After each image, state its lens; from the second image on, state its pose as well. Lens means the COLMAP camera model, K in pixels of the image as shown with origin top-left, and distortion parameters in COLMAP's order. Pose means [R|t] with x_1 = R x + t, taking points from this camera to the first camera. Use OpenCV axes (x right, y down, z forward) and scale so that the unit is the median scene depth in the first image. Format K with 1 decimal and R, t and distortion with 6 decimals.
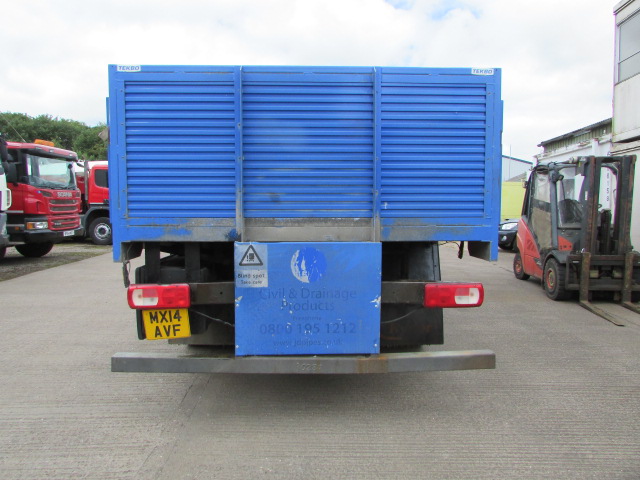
lens RADIAL K [[458.0, 0, 318.5], [0, 458.0, 236.8], [0, 0, 1]] dist [-0.042279, 0.023668]
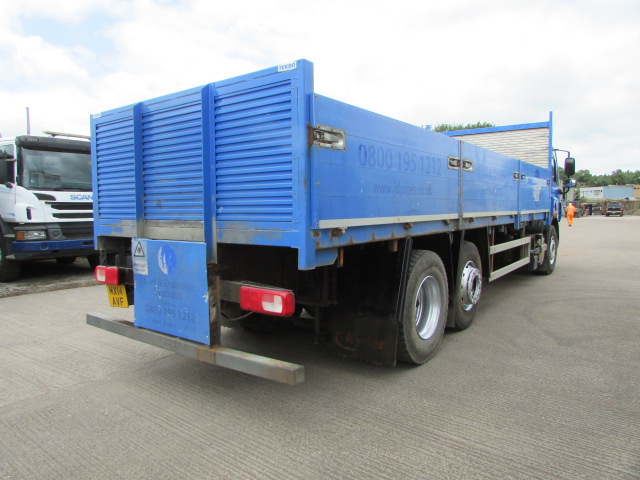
lens RADIAL K [[458.0, 0, 318.2], [0, 458.0, 238.1], [0, 0, 1]] dist [-0.042279, 0.023668]
pose [[0.782326, 0.034533, -0.621911, 1.008531], [-0.039734, 0.999195, 0.005499, -0.016402], [0.621600, 0.020409, 0.783069, 0.305003]]
